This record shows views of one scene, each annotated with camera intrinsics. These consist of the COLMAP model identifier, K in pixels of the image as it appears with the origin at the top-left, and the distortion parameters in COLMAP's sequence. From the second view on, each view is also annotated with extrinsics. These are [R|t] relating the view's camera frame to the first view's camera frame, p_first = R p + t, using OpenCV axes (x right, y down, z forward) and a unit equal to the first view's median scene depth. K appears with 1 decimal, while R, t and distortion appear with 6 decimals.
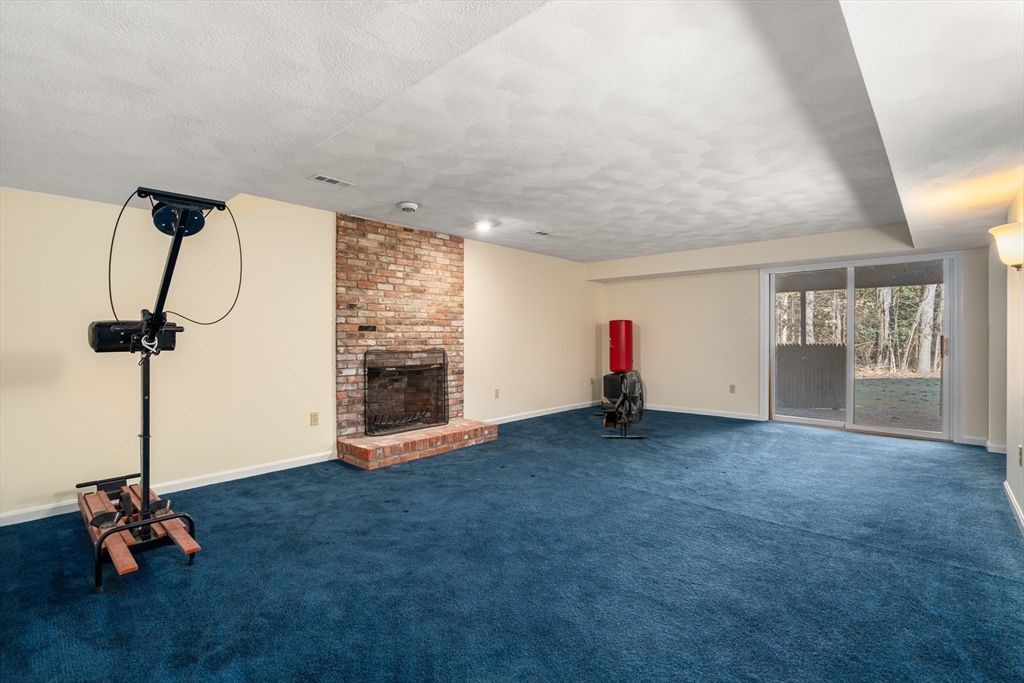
lens RADIAL K [[468.7, 0, 514.0], [0, 468.7, 337.7], [0, 0, 1]] dist [-0.005580, 0.000824]
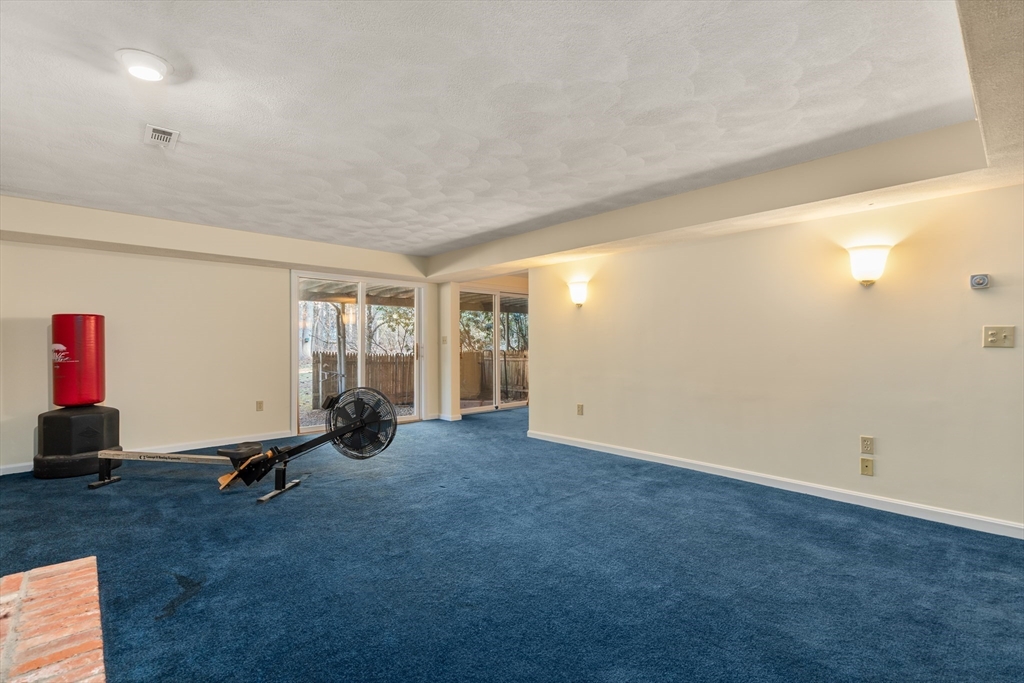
lens RADIAL K [[468.7, 0, 513.2], [0, 468.7, 346.5], [0, 0, 1]] dist [-0.005580, 0.000824]
pose [[0.103462, -0.002518, 0.994630, -0.288367], [0.002467, 0.999994, 0.002275, 0.002358], [-0.994630, 0.002218, 0.103468, 0.419127]]
